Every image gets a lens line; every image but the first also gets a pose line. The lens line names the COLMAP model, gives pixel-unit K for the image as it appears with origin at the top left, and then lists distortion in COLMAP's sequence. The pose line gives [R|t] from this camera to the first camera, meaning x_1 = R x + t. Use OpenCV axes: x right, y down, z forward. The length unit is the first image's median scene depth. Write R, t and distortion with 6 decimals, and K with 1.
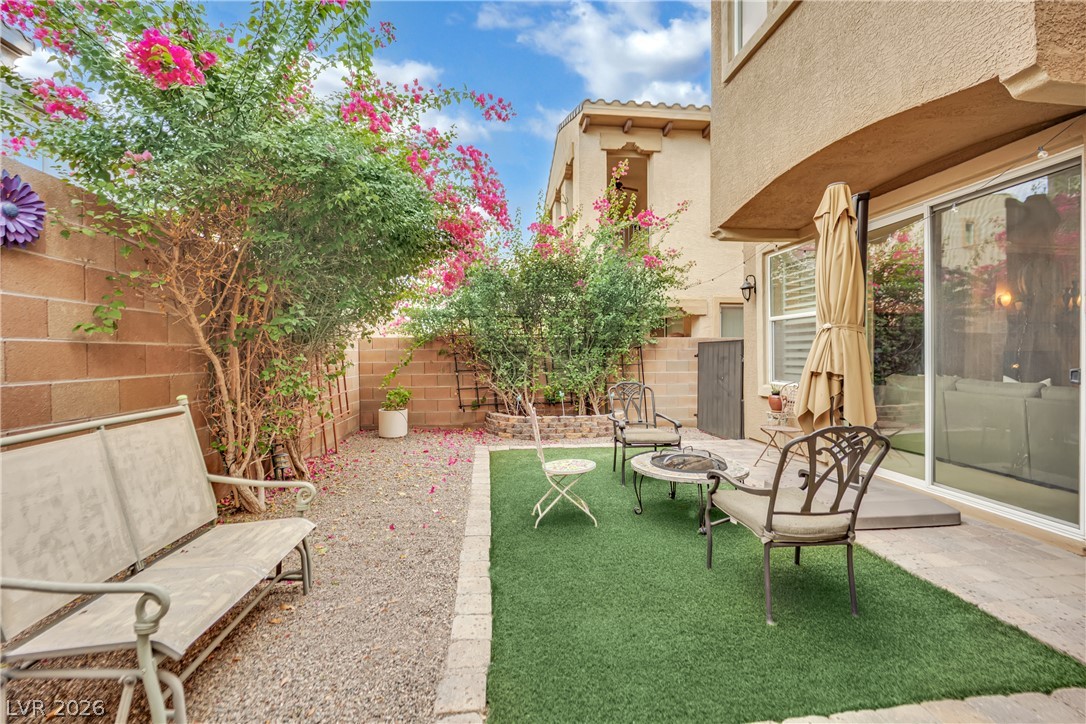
lens RADIAL K [[445.2, 0, 534.4], [0, 445.2, 357.7], [0, 0, 1]] dist [-0.016800, -0.000465]
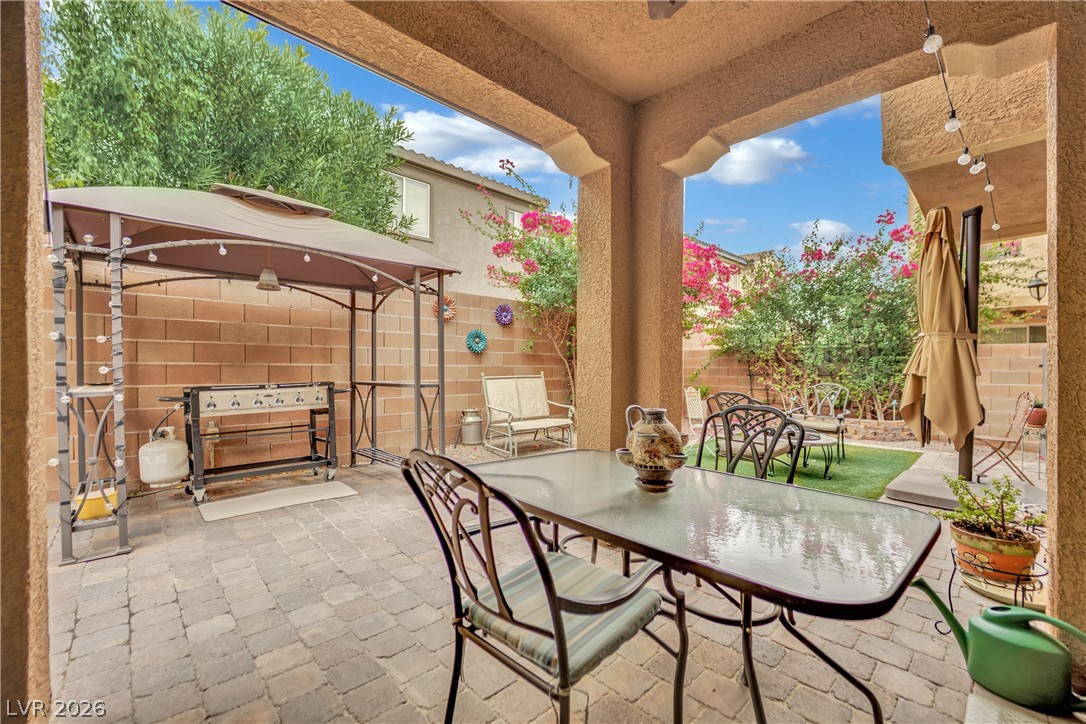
lens RADIAL K [[445.2, 0, 541.6], [0, 445.2, 362.8], [0, 0, 1]] dist [-0.016800, -0.000465]
pose [[0.593008, 0.007186, -0.805164, 1.248429], [-0.019898, 0.999786, -0.005733, 0.036468], [0.804951, 0.019421, 0.593024, -0.589506]]
